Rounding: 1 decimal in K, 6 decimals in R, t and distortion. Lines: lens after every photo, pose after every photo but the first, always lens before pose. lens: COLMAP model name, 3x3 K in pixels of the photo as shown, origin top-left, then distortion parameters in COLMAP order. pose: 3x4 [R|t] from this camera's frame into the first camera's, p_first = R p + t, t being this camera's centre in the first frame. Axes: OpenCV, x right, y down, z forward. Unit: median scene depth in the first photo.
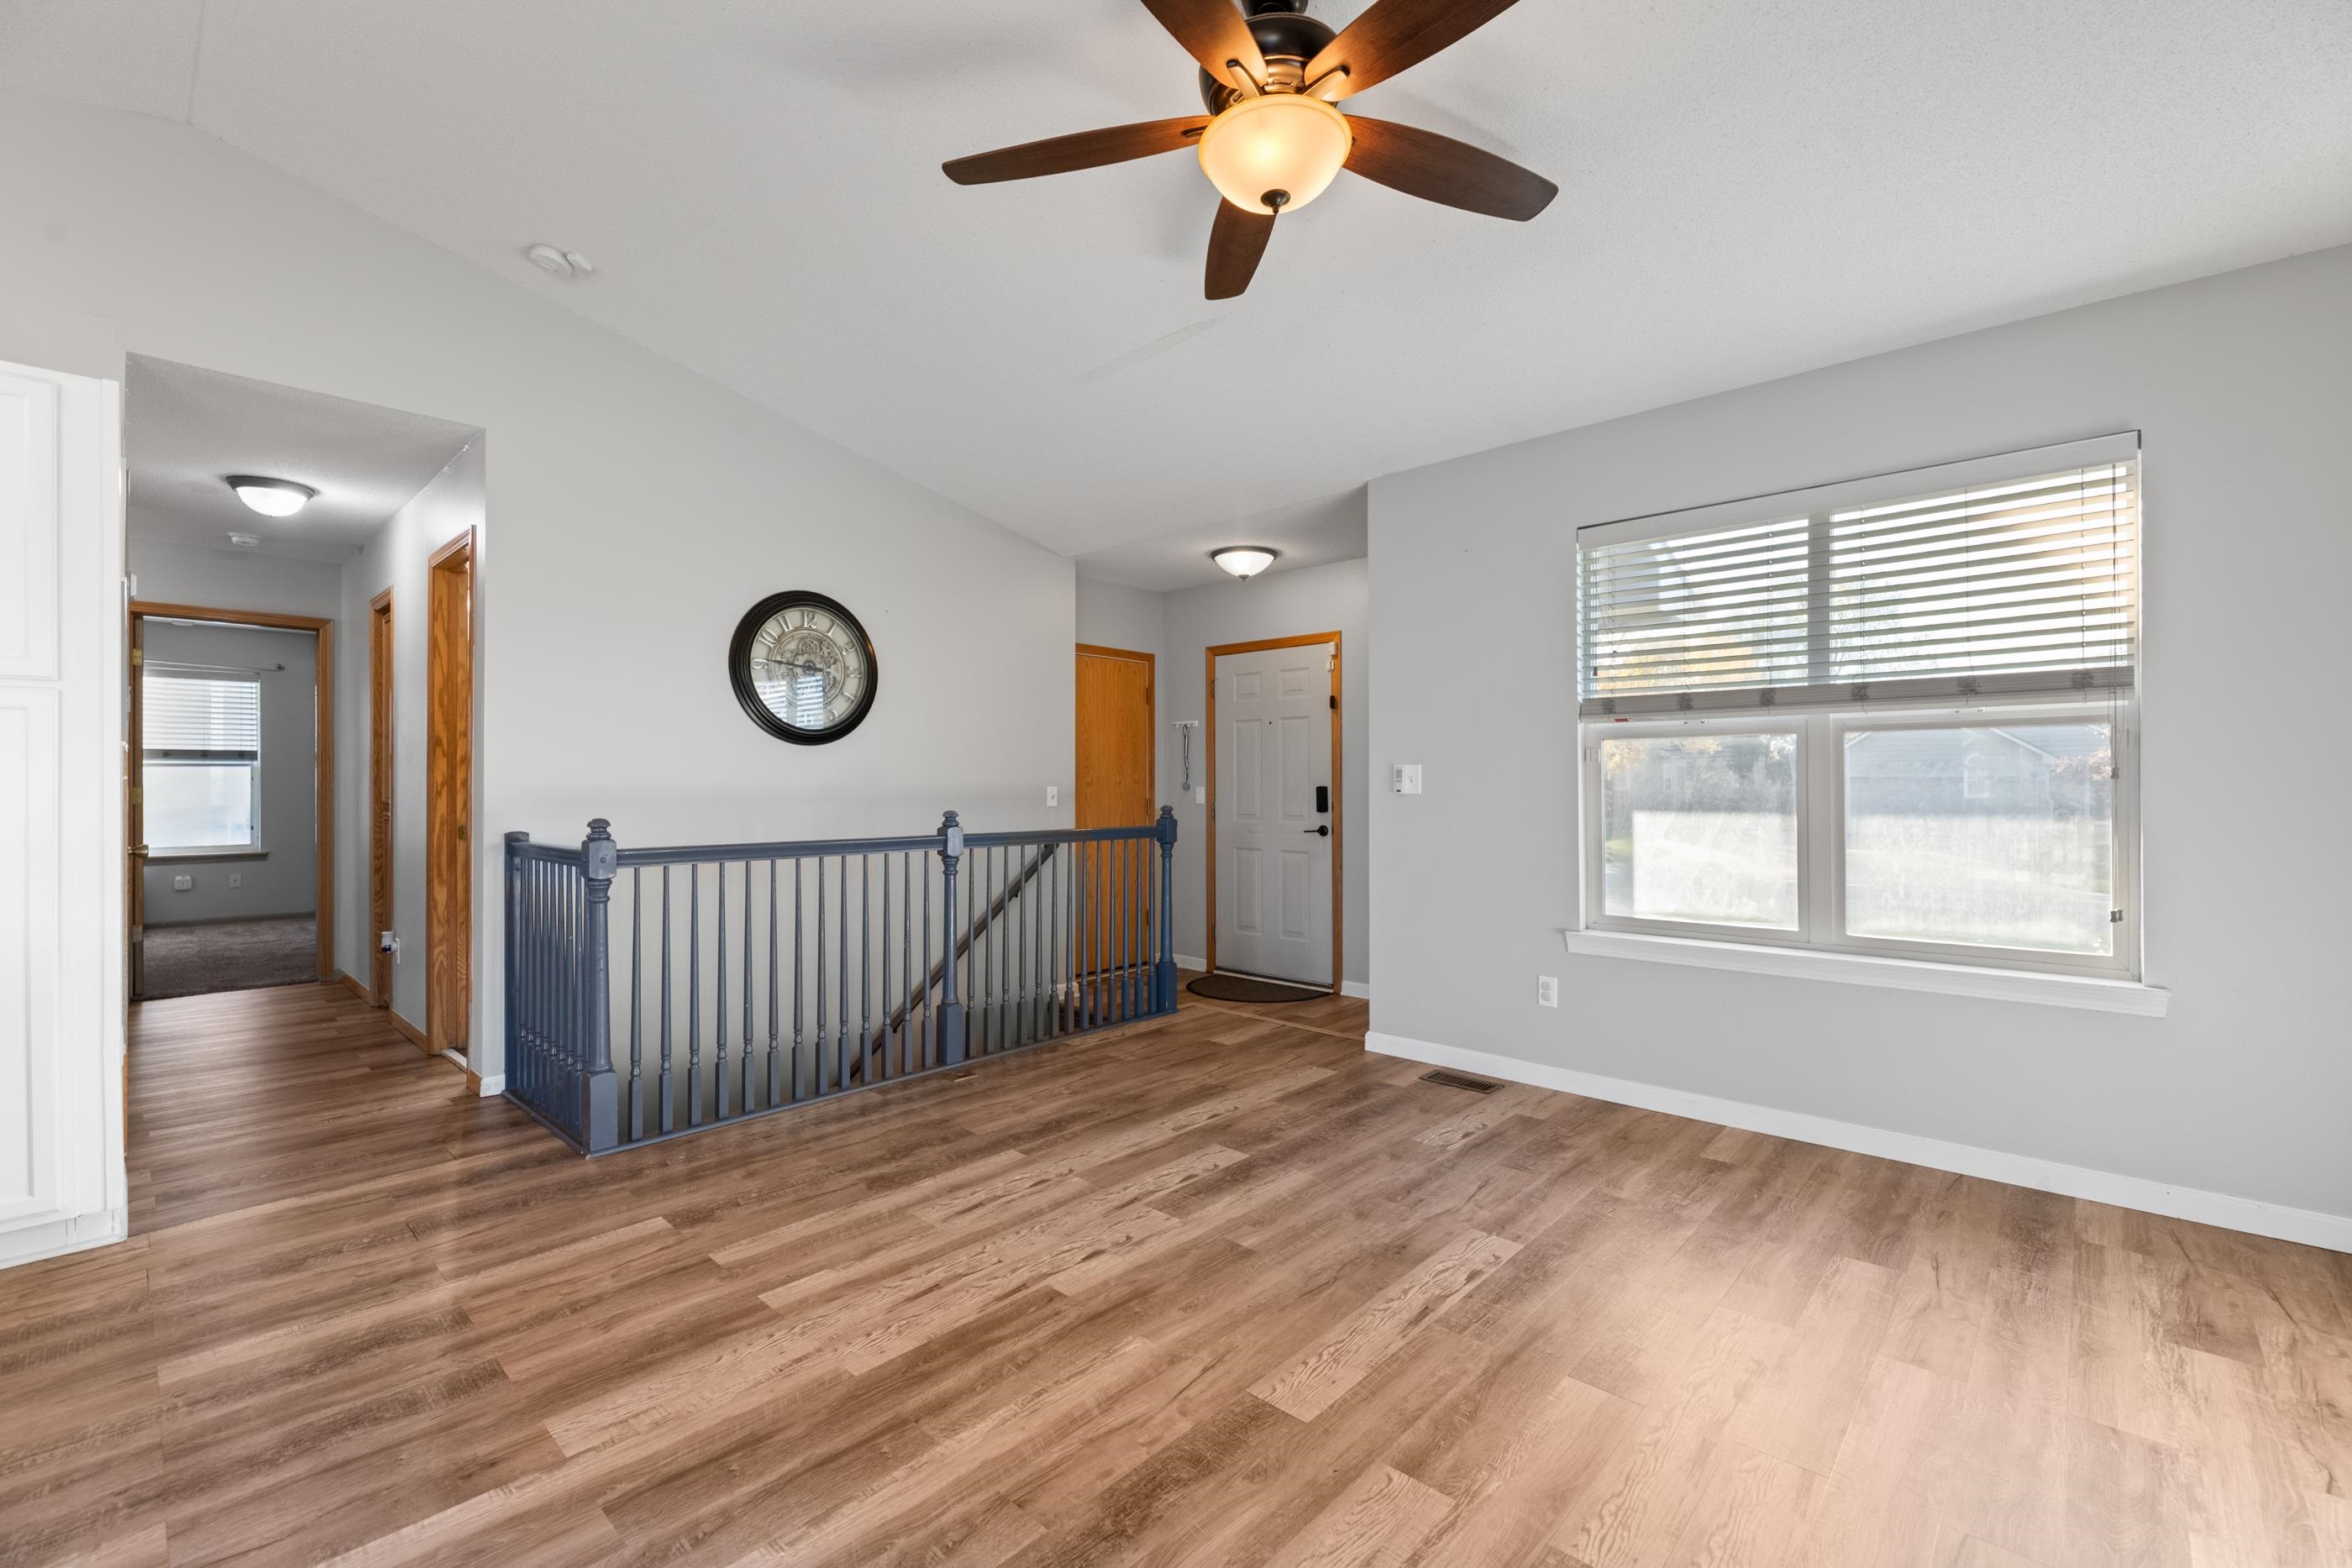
lens RADIAL K [[984.0, 0, 1176.0], [0, 984.0, 784.0], [0, 0, 1]] dist [-0.007176, -0.001180]
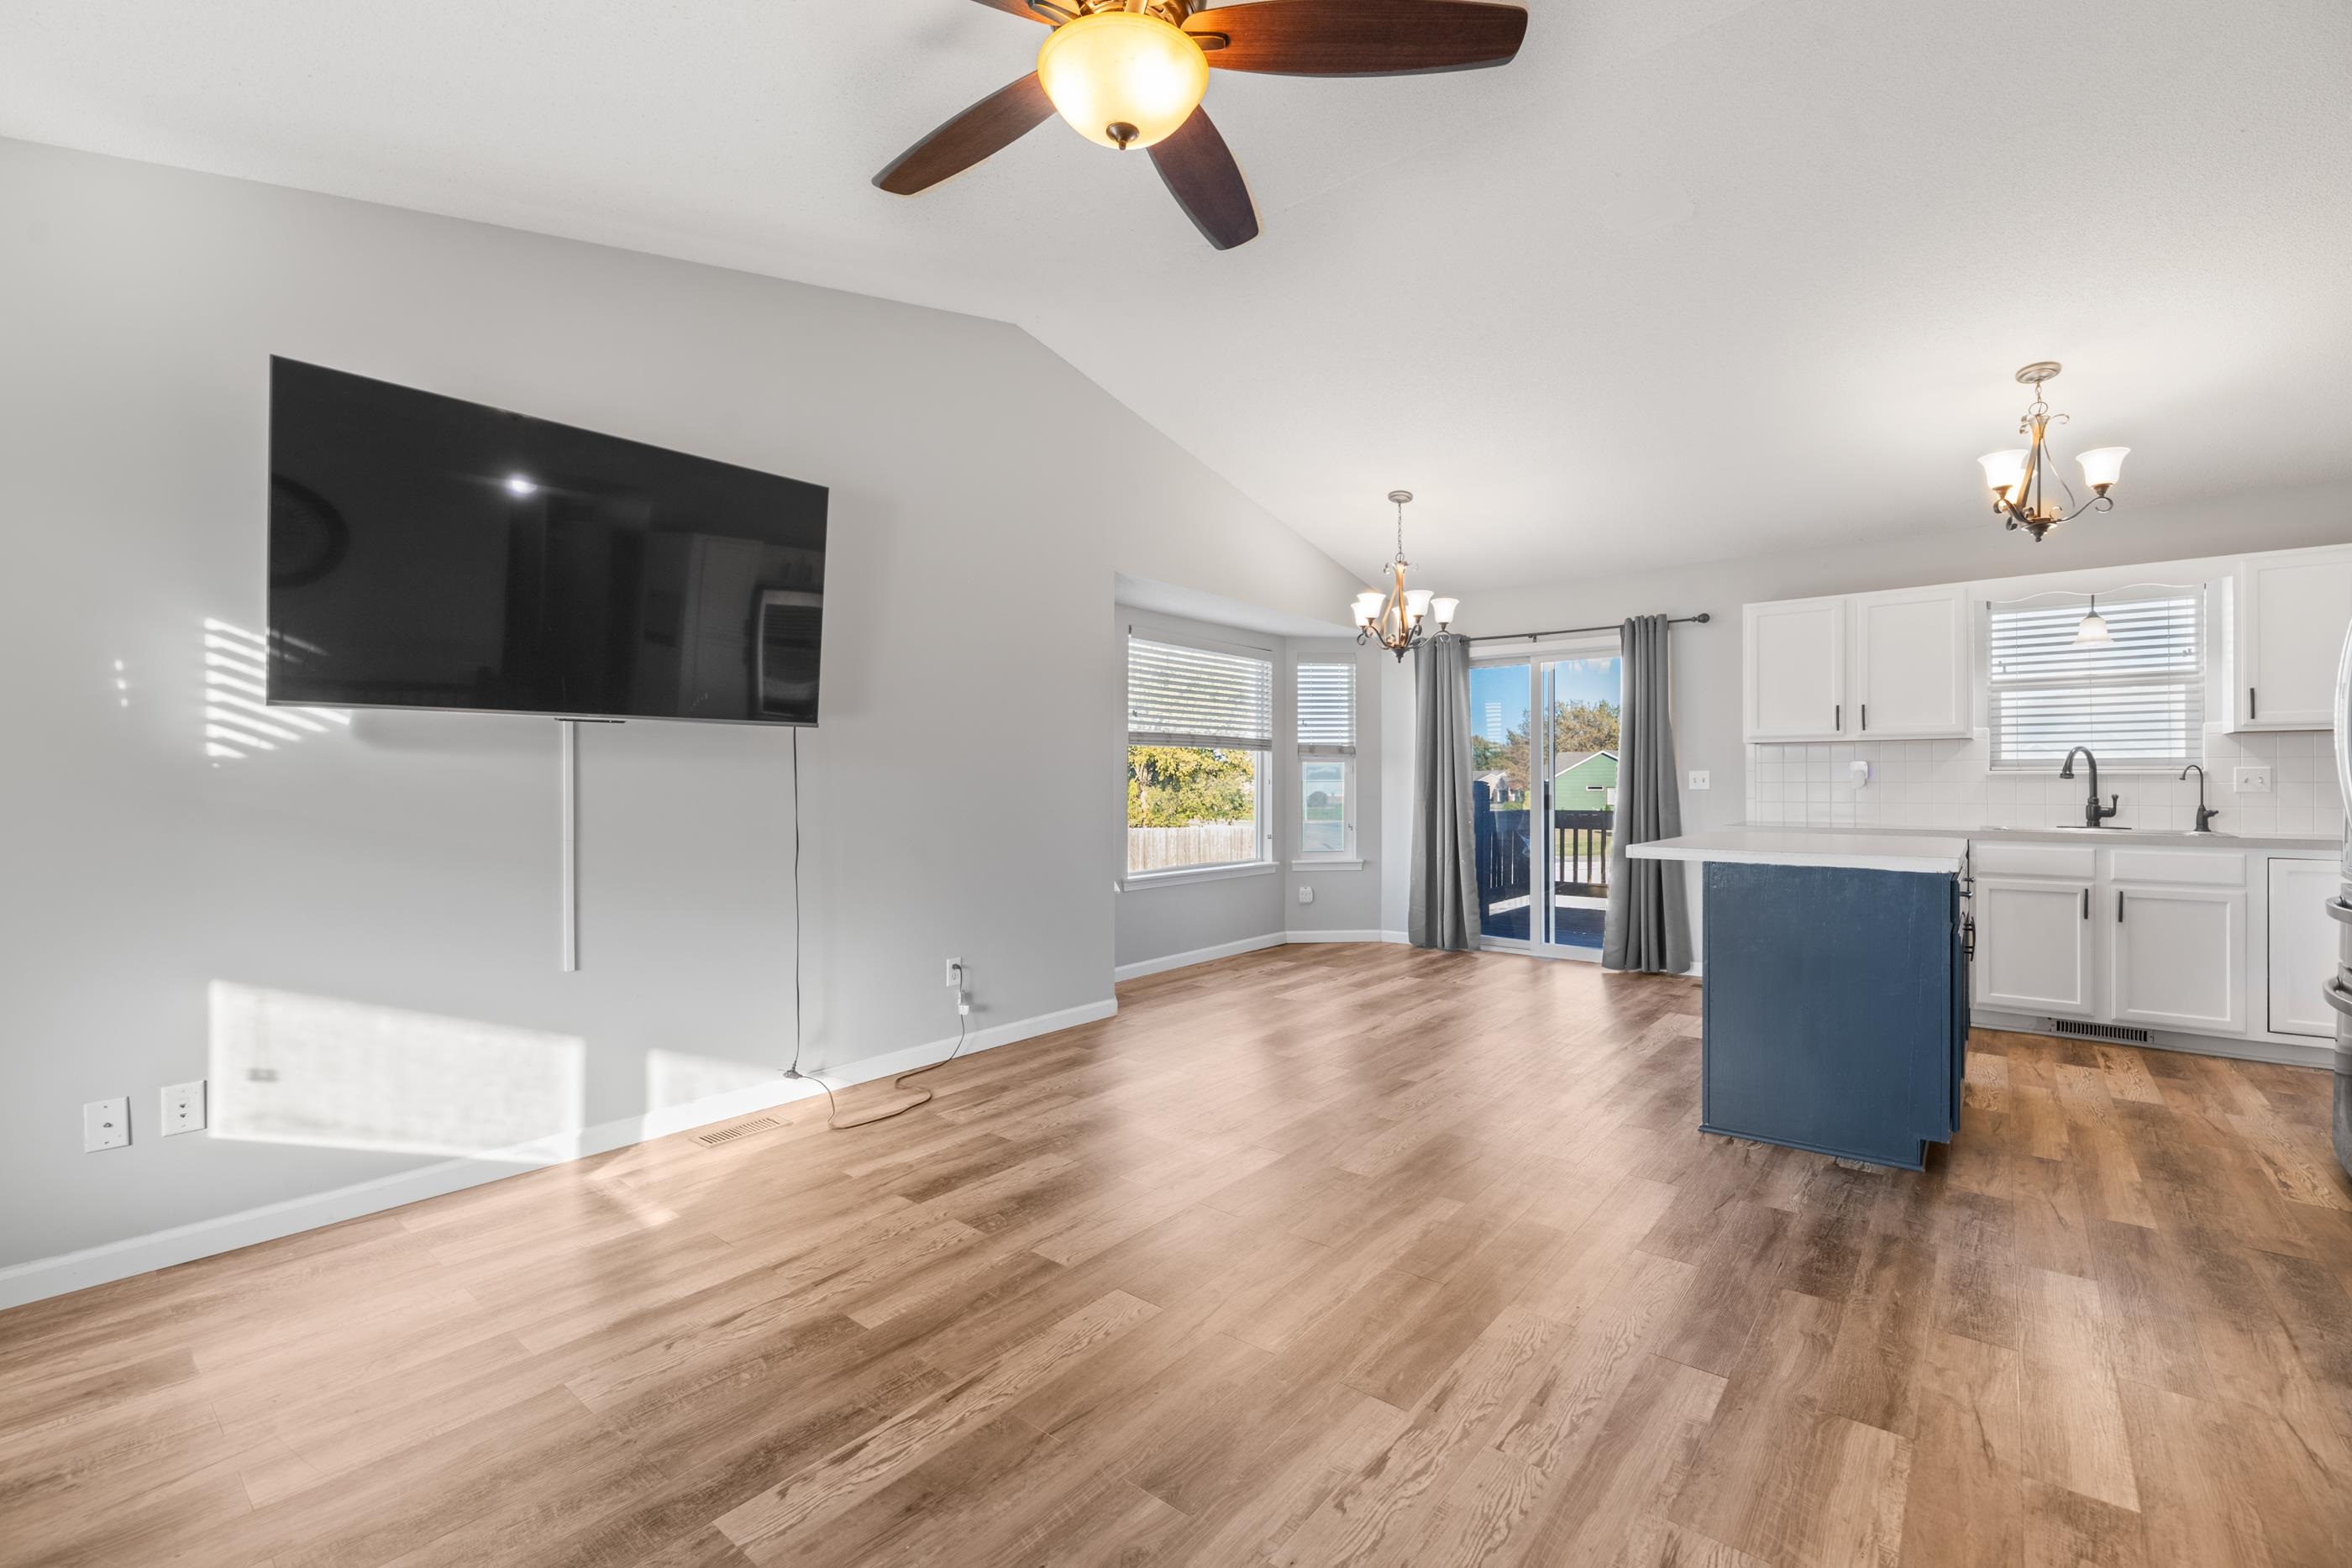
lens RADIAL K [[1010.2, 0, 1163.7], [0, 1010.2, 782.5], [0, 0, 1]] dist [0.000024, -0.001220]
pose [[-0.998807, 0.005116, -0.048567, 0.068464], [0.005048, 0.999986, 0.001516, -0.002535], [0.048574, 0.001269, -0.998819, 1.191566]]
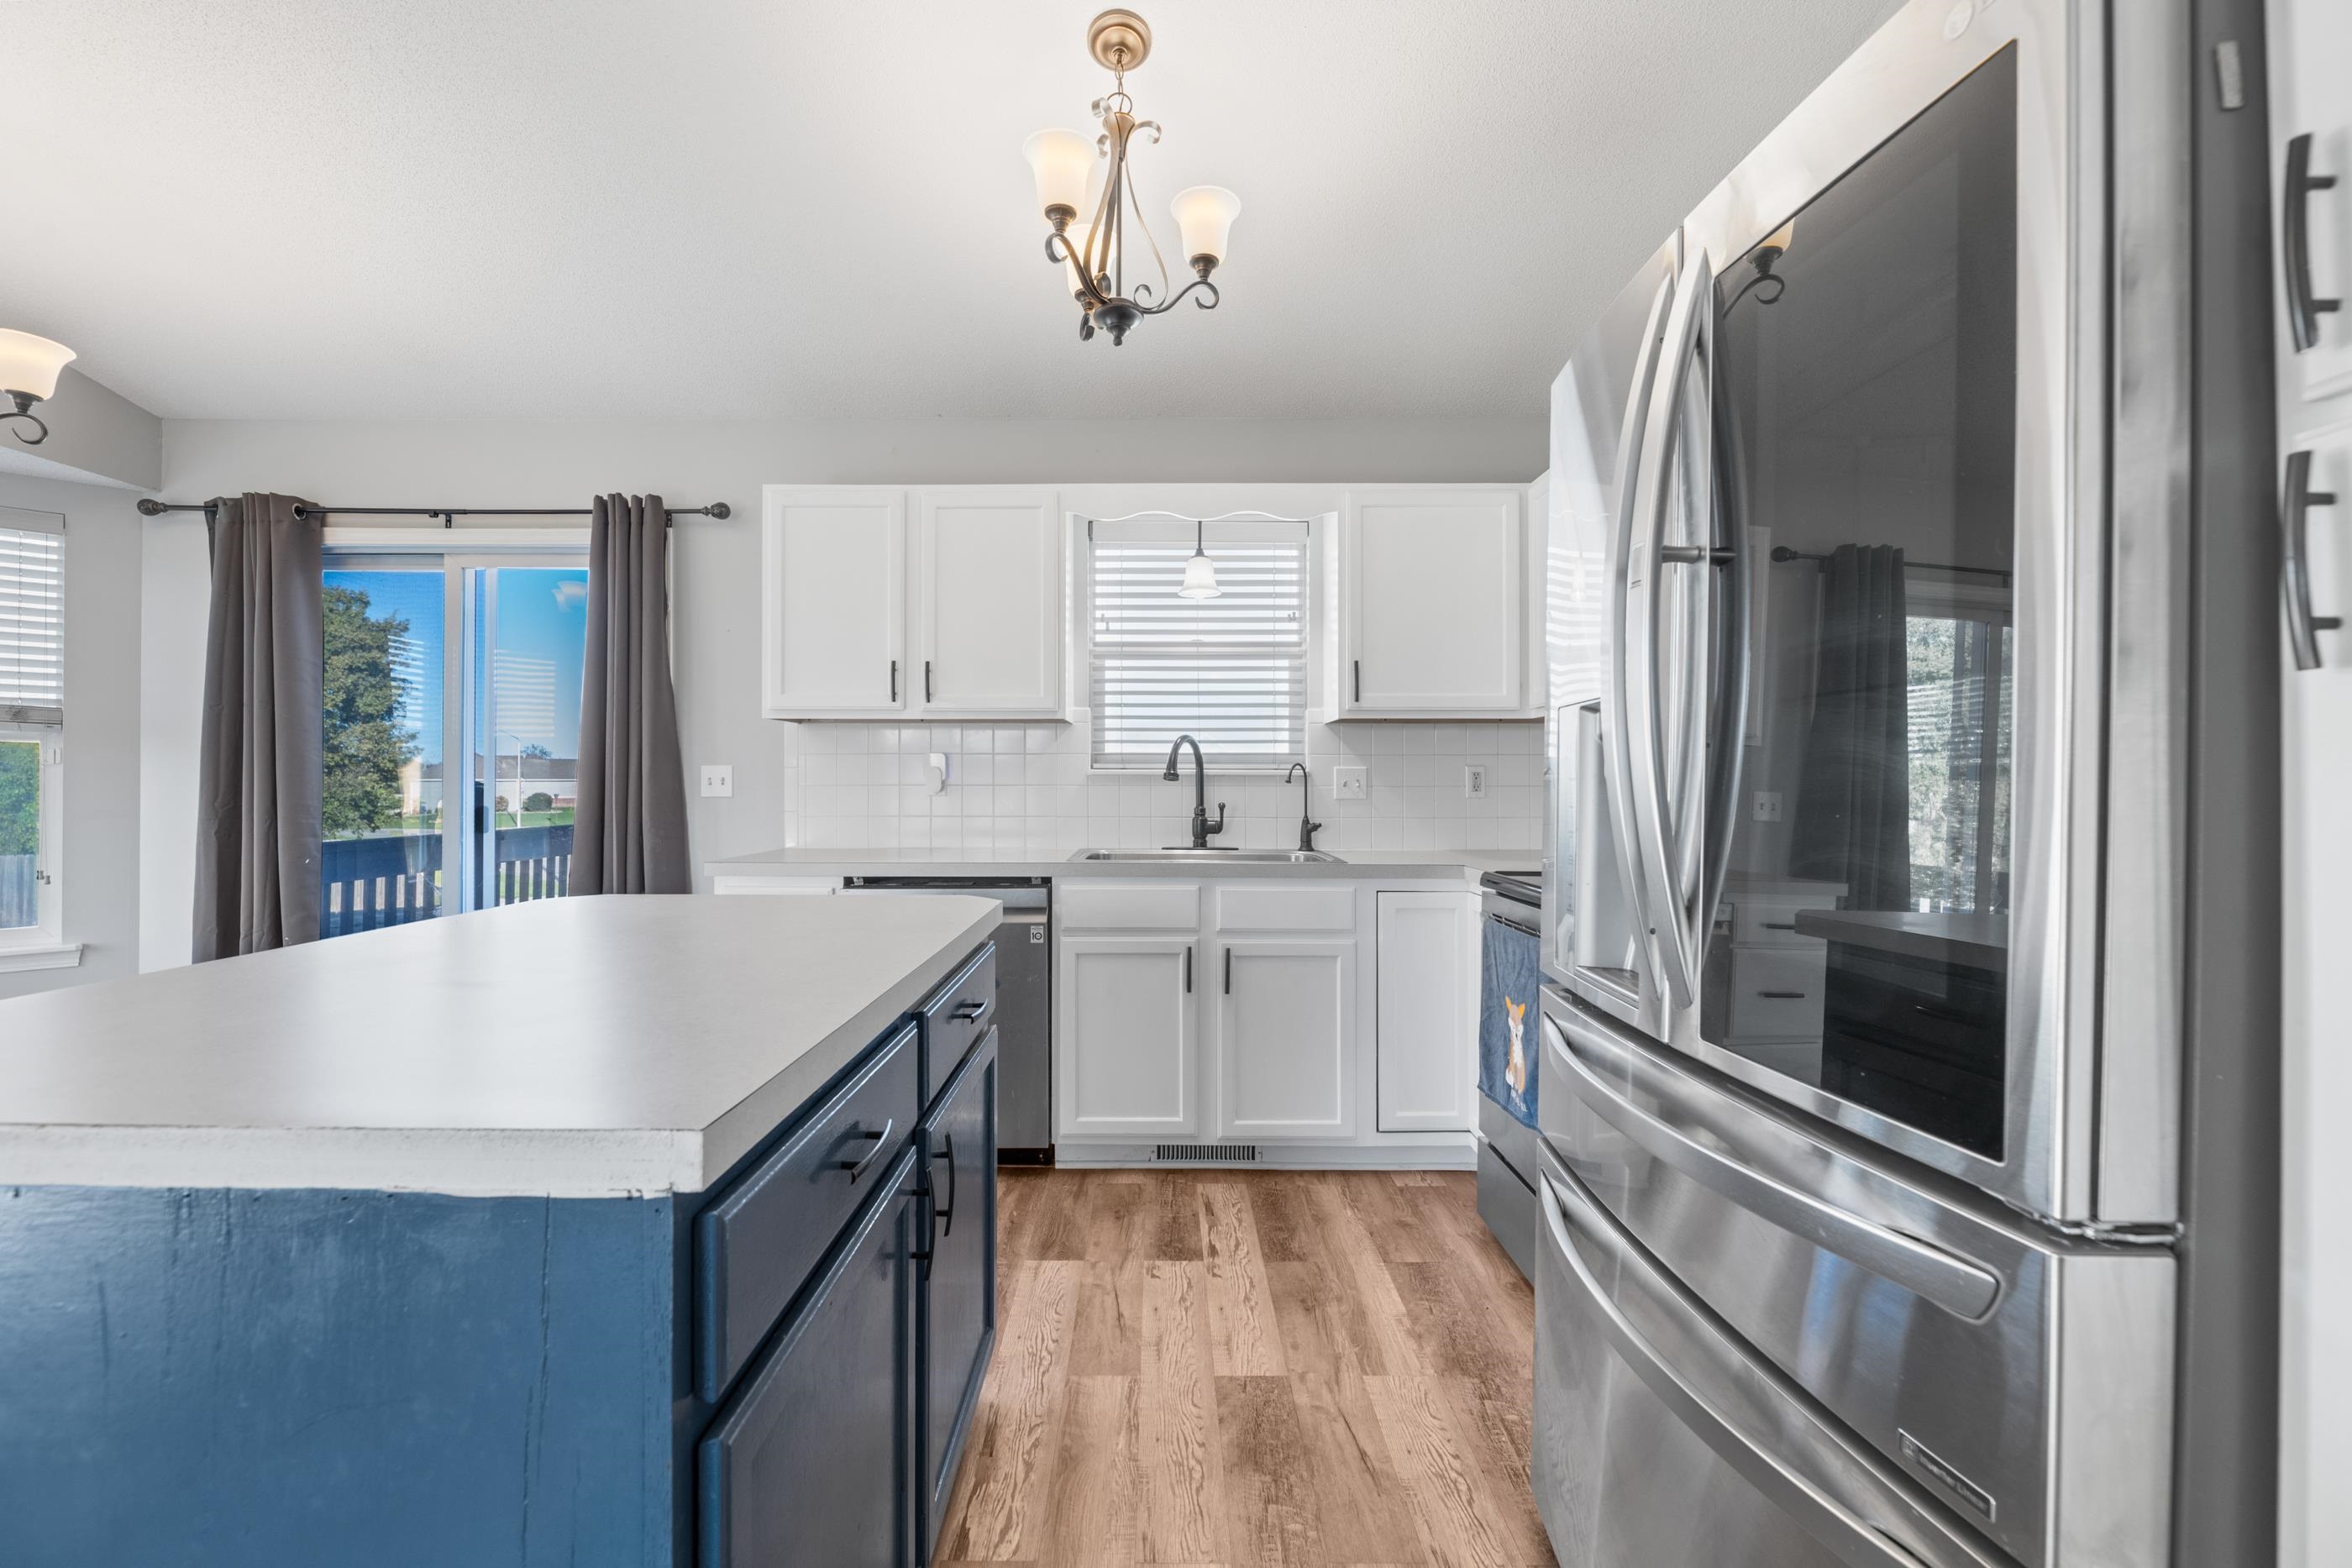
lens RADIAL K [[999.3, 0, 1152.5], [0, 999.3, 776.9], [0, 0, 1]] dist [-0.004914, -0.000545]
pose [[-0.744118, -0.000515, -0.668048, -0.576320], [0.000767, 0.999998, -0.001626, -0.001592], [0.668047, -0.001722, -0.744117, 0.575303]]
